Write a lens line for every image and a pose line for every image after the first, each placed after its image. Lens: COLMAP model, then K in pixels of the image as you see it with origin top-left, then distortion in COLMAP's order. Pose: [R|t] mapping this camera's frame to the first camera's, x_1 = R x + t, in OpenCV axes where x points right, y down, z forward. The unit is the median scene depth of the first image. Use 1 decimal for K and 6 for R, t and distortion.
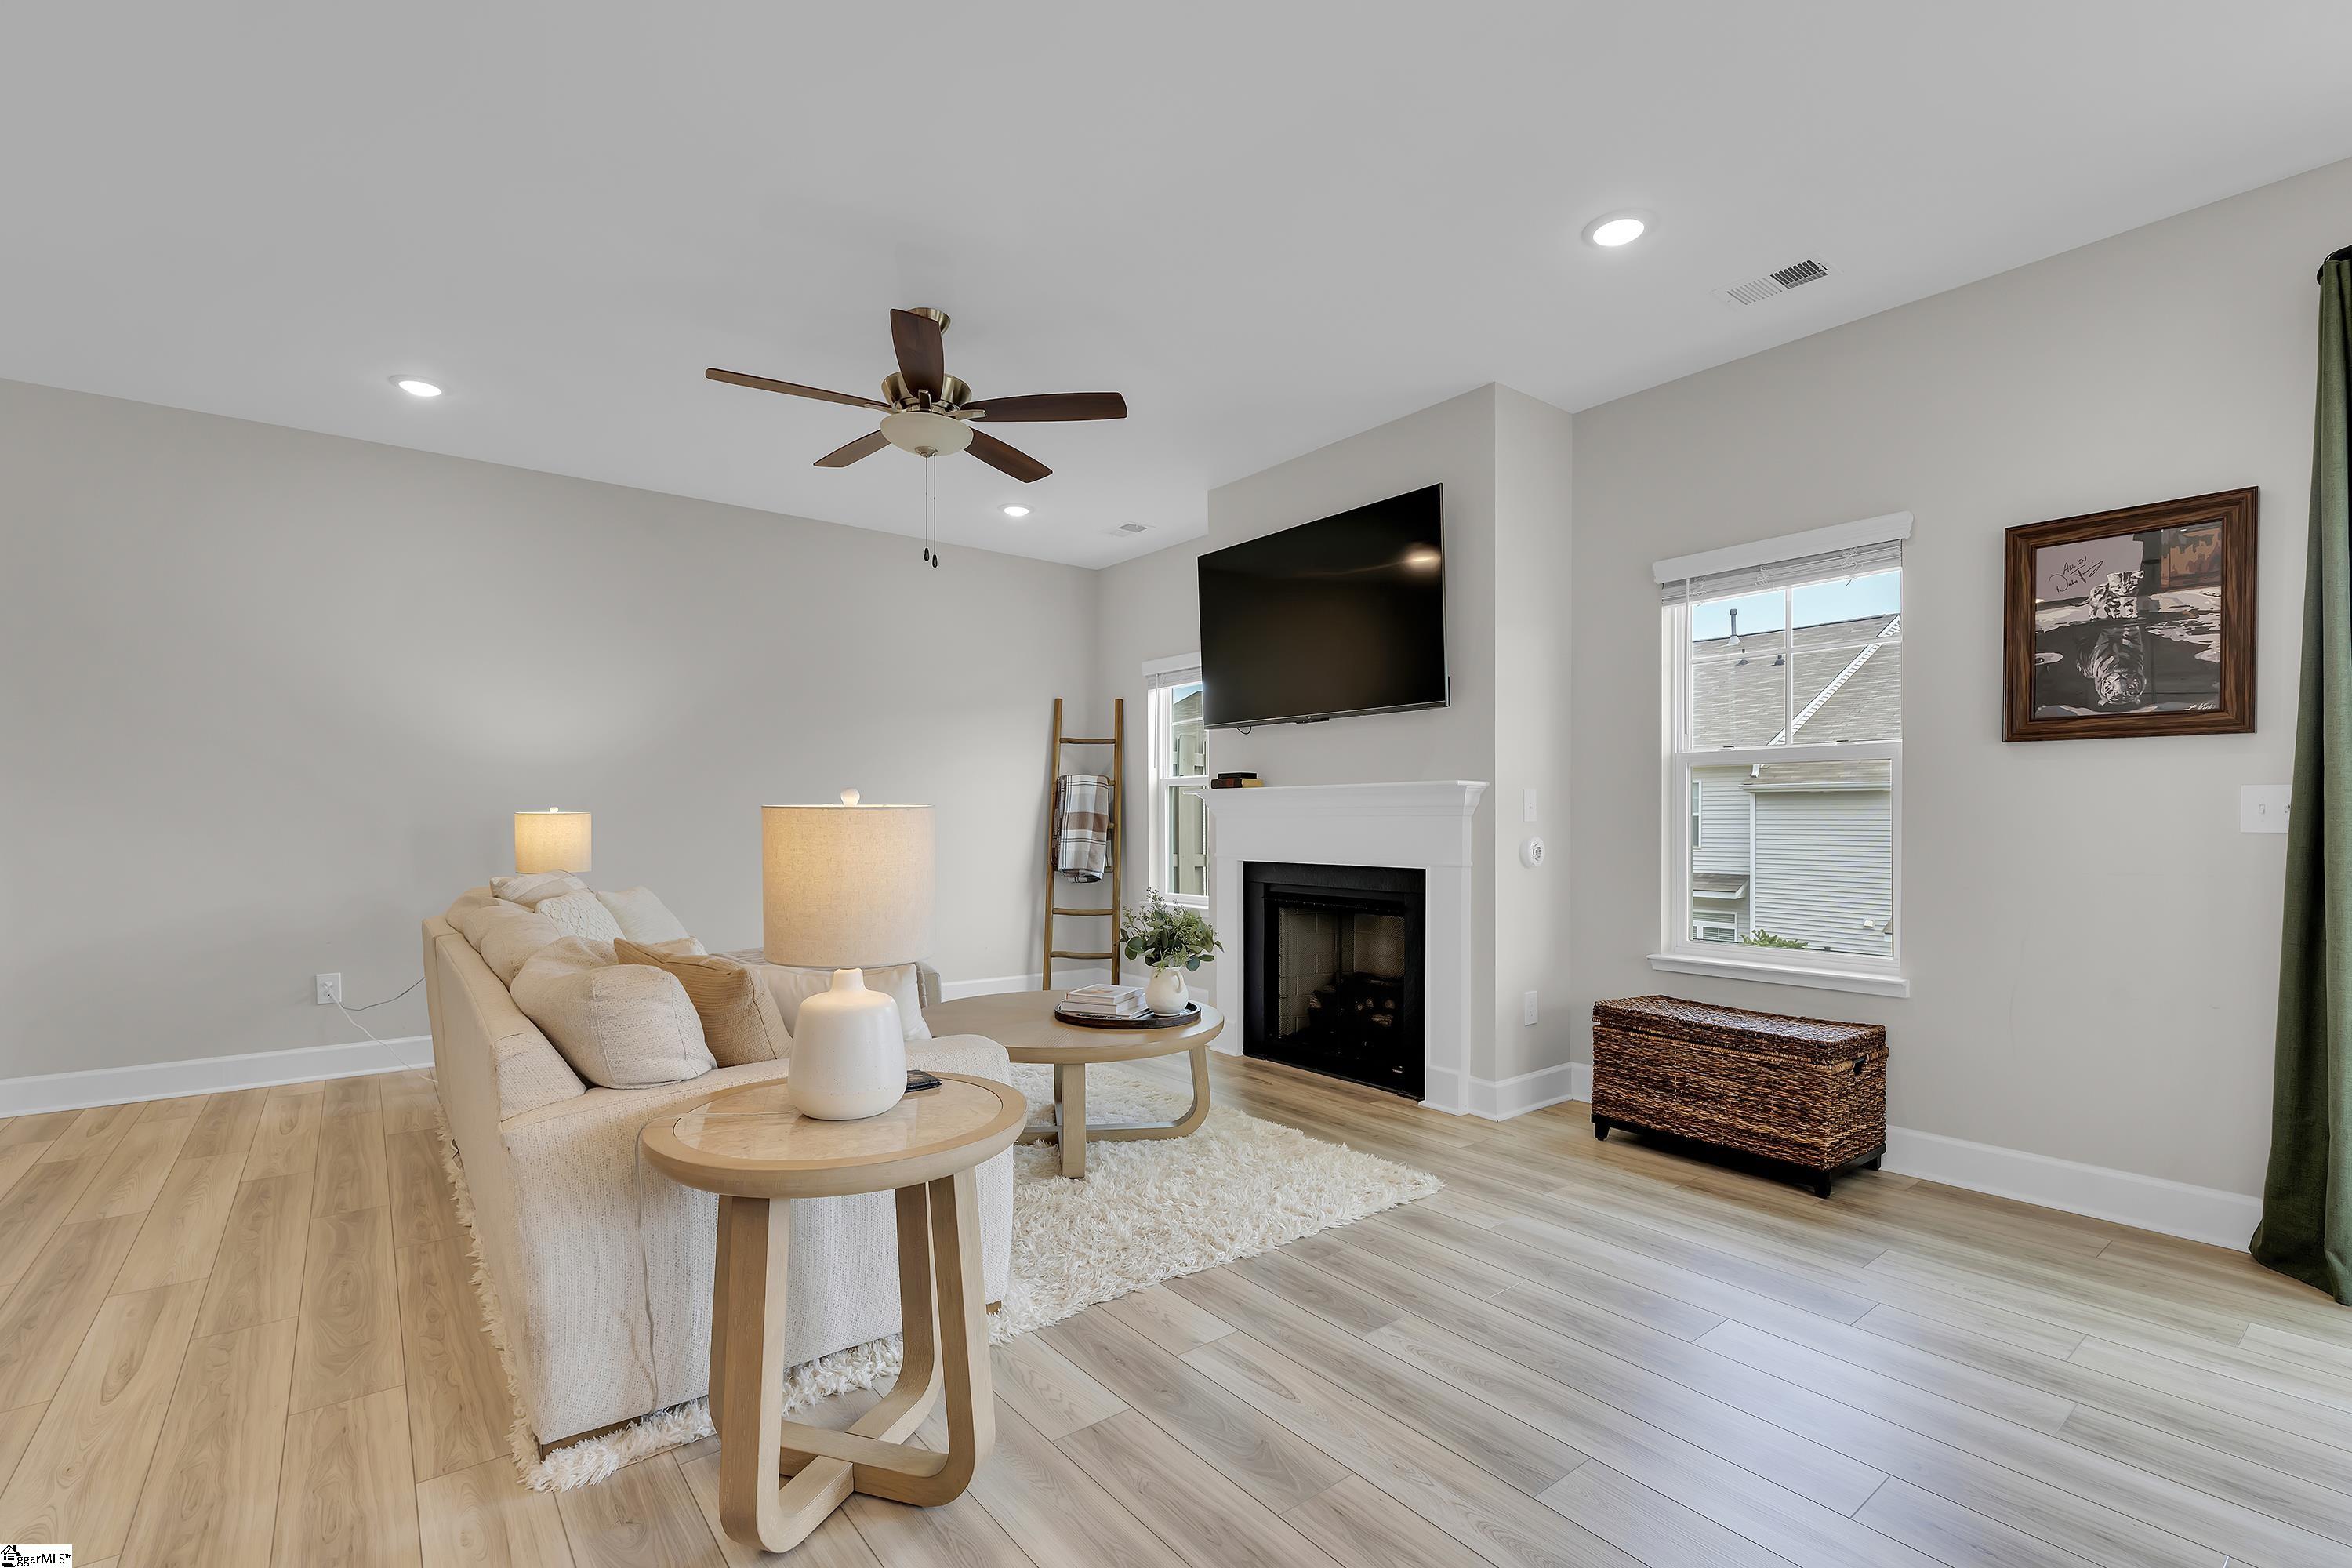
lens RADIAL K [[1064.5, 0, 1203.9], [0, 1064.5, 820.7], [0, 0, 1]] dist [-0.013755, 0.003132]
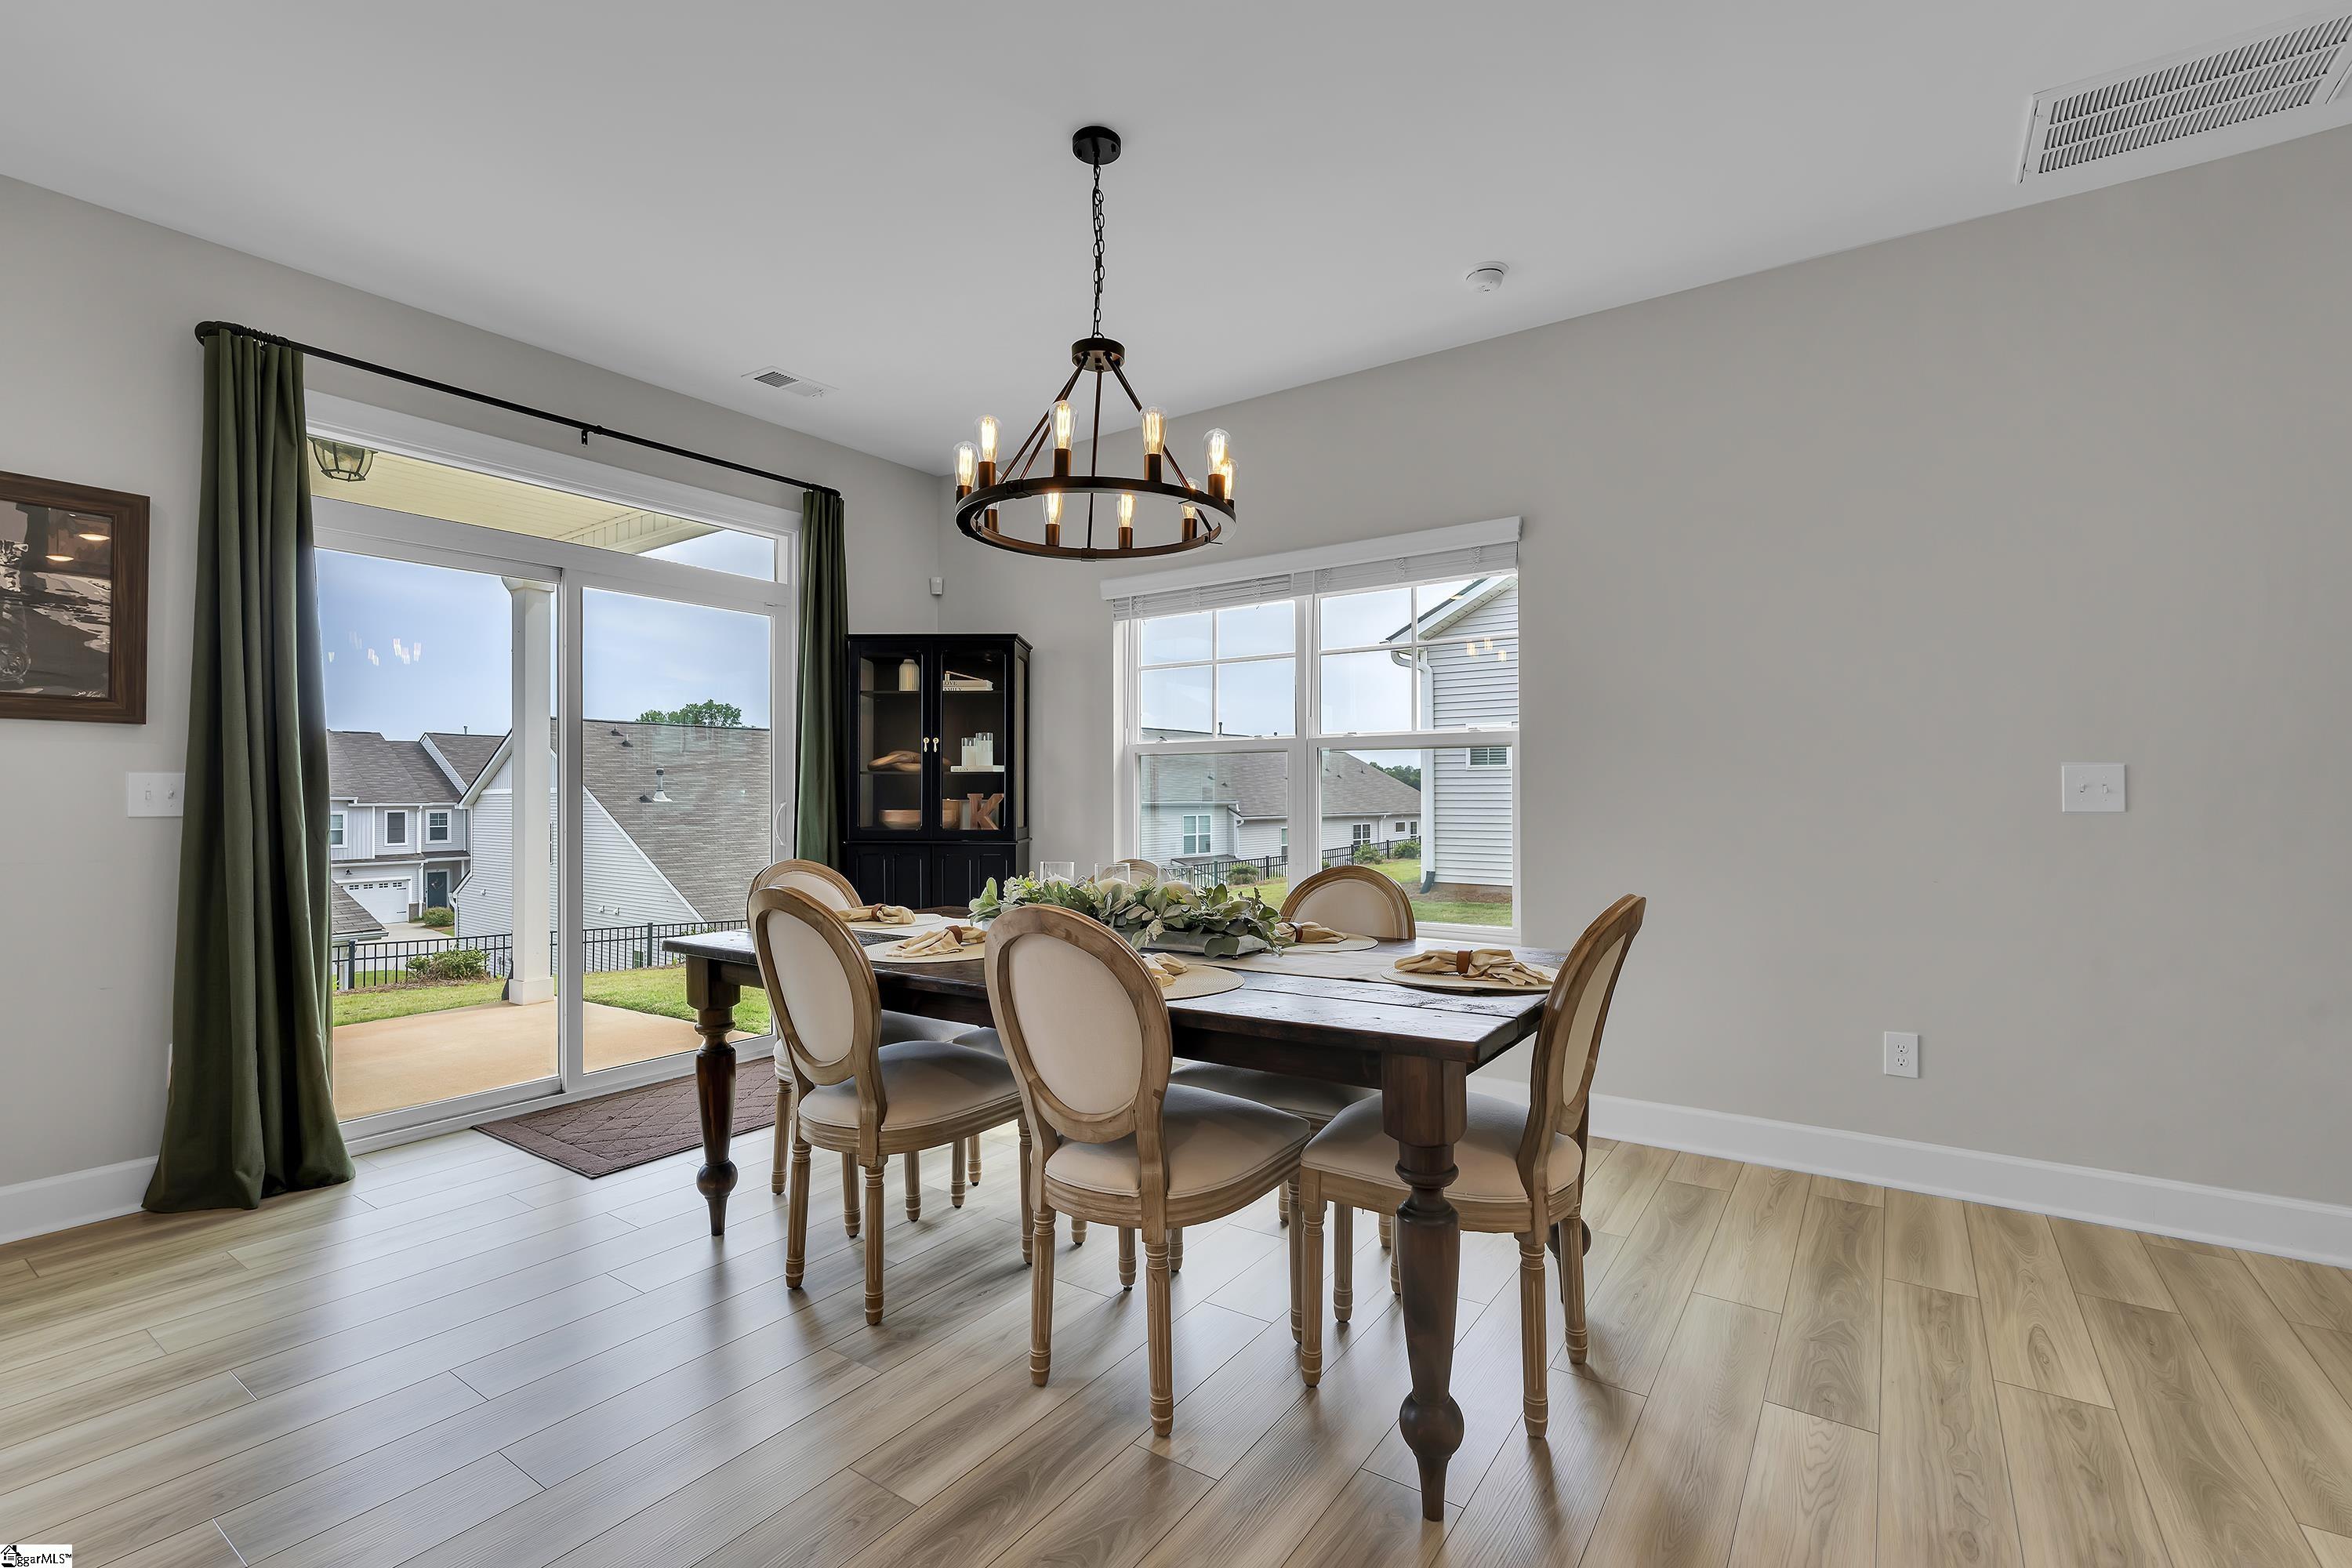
lens RADIAL K [[1064.5, 0, 1140.0], [0, 1064.5, 790.0], [0, 0, 1]] dist [-0.013755, 0.003132]
pose [[-0.277232, 0.004884, 0.960791, -0.263157], [0.006927, 0.999971, -0.003084, -0.005109], [-0.960778, 0.005801, -0.277258, 0.267391]]
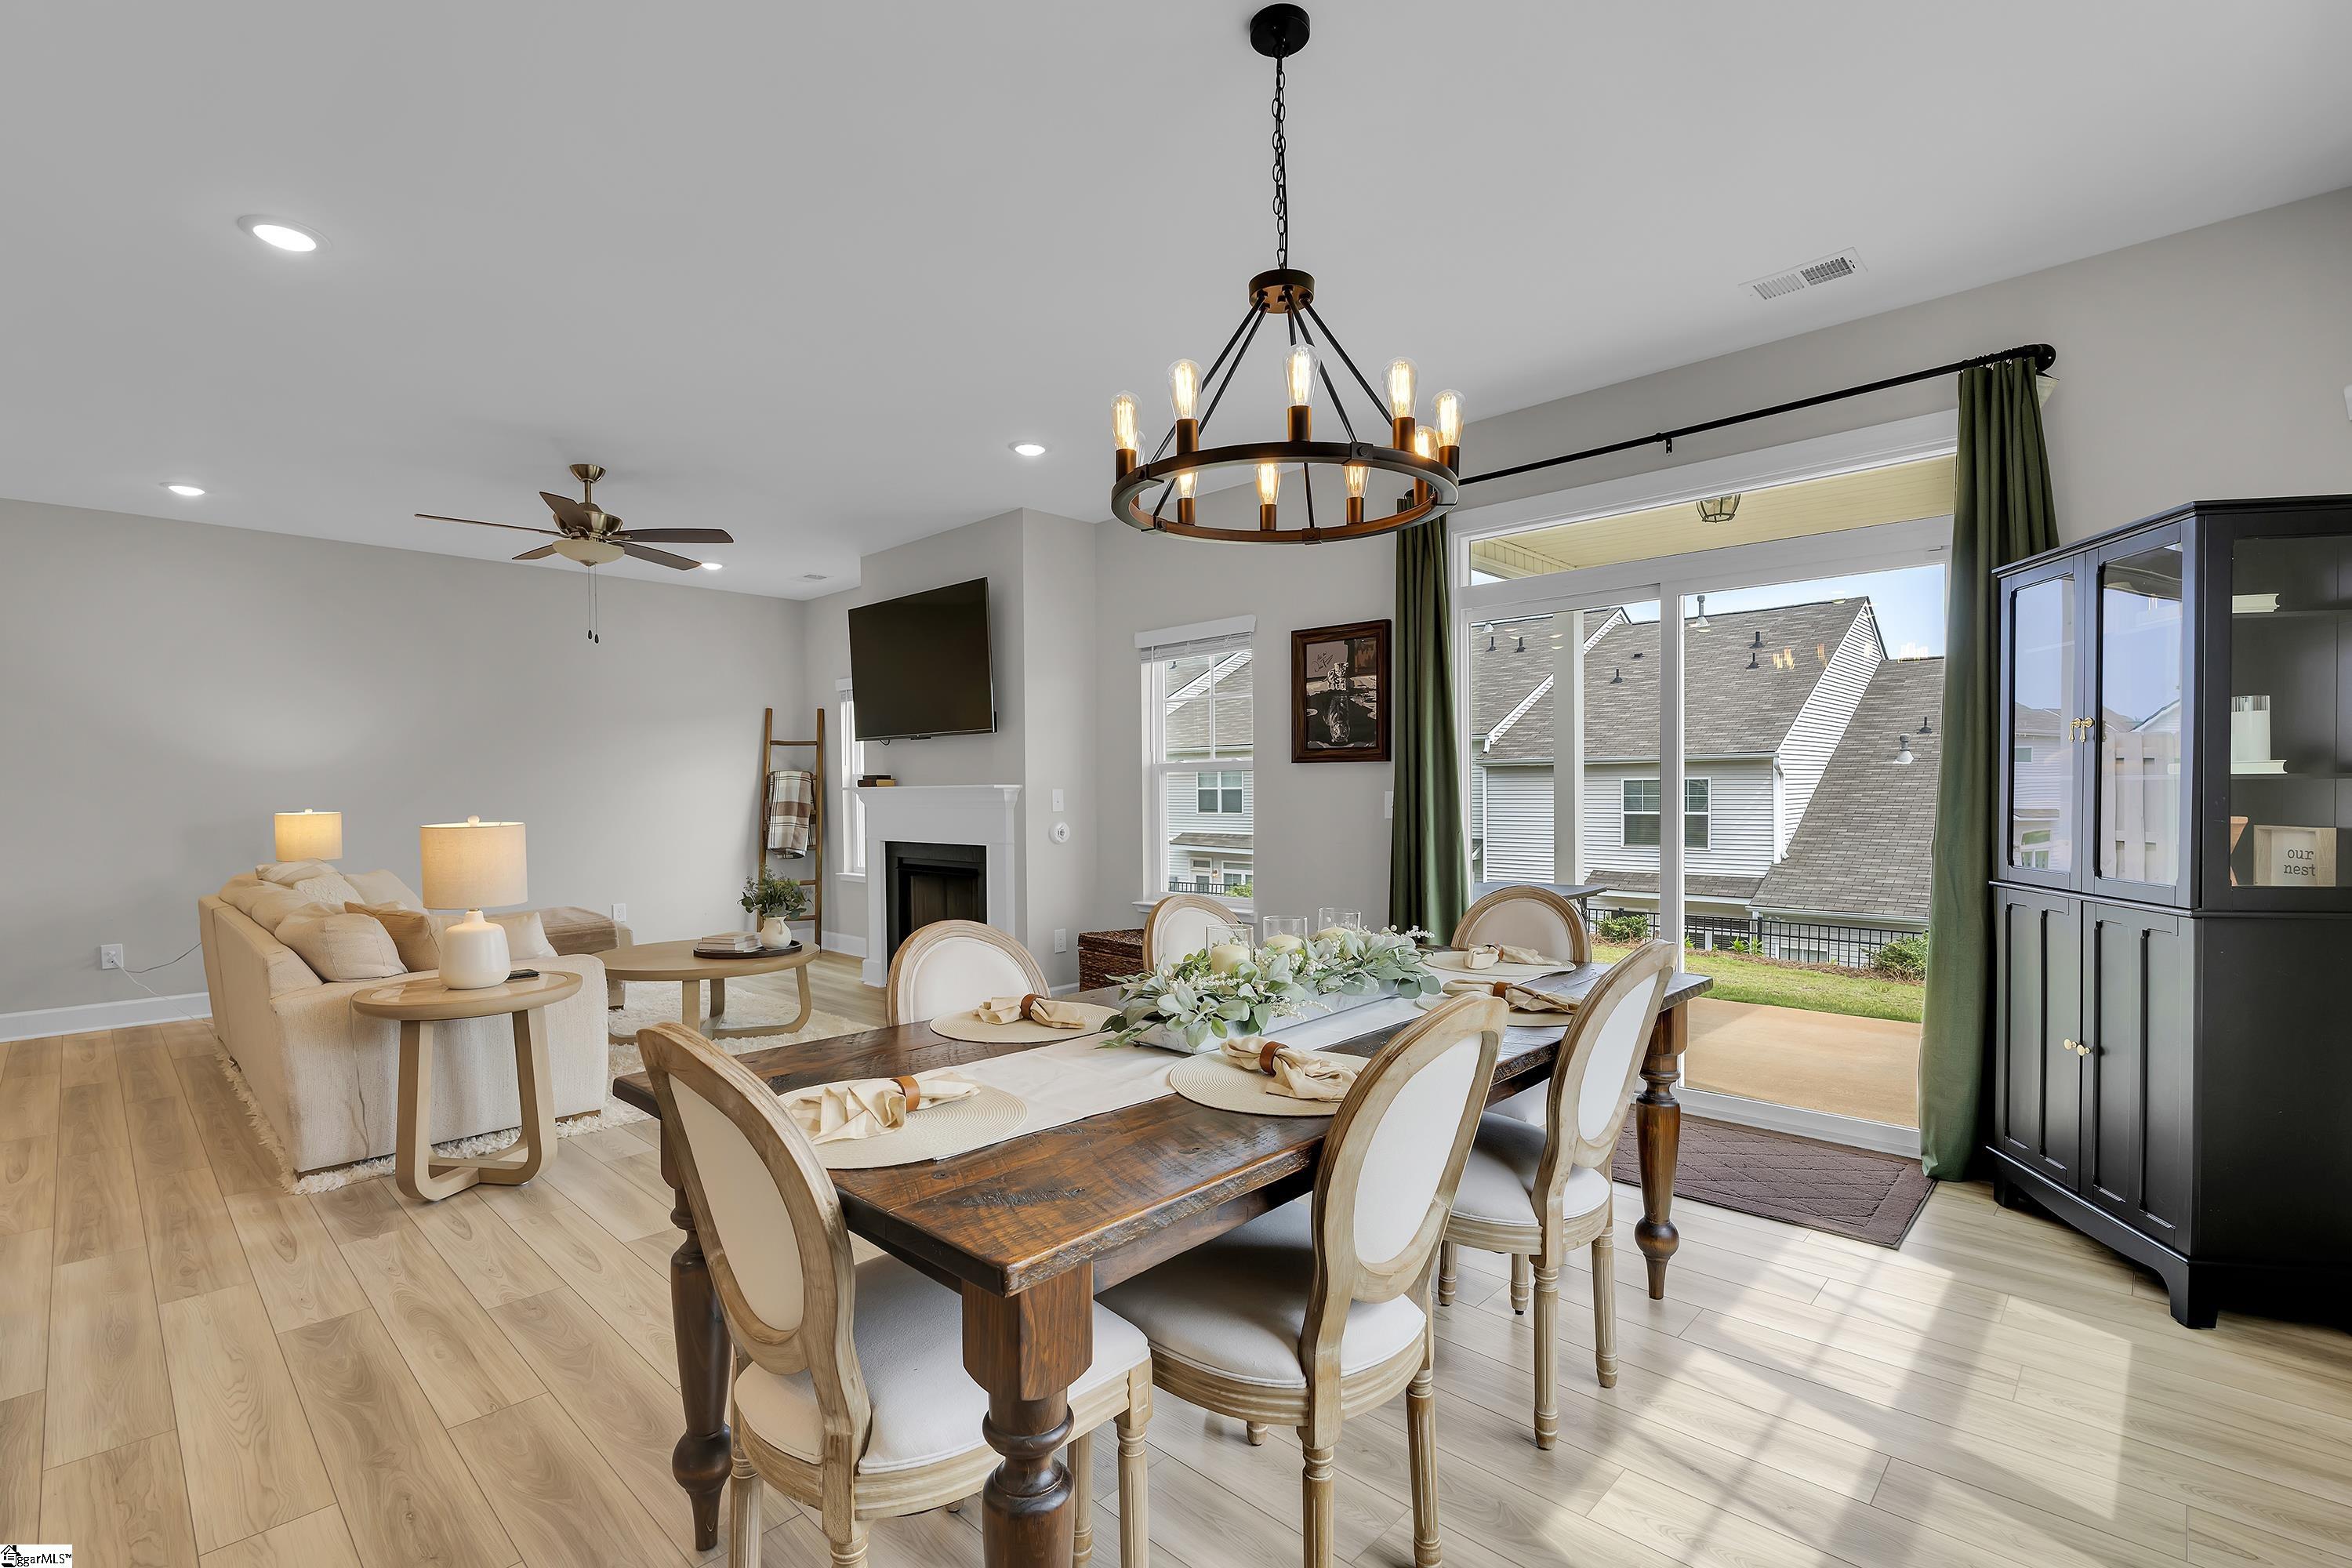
lens RADIAL K [[1064.5, 0, 1204.7], [0, 1064.5, 802.4], [0, 0, 1]] dist [-0.013755, 0.003132]
pose [[0.989294, -0.012631, 0.145392, 0.369755], [0.010963, 0.999865, 0.012263, -0.033855], [-0.145527, -0.010537, 0.989298, -0.569907]]
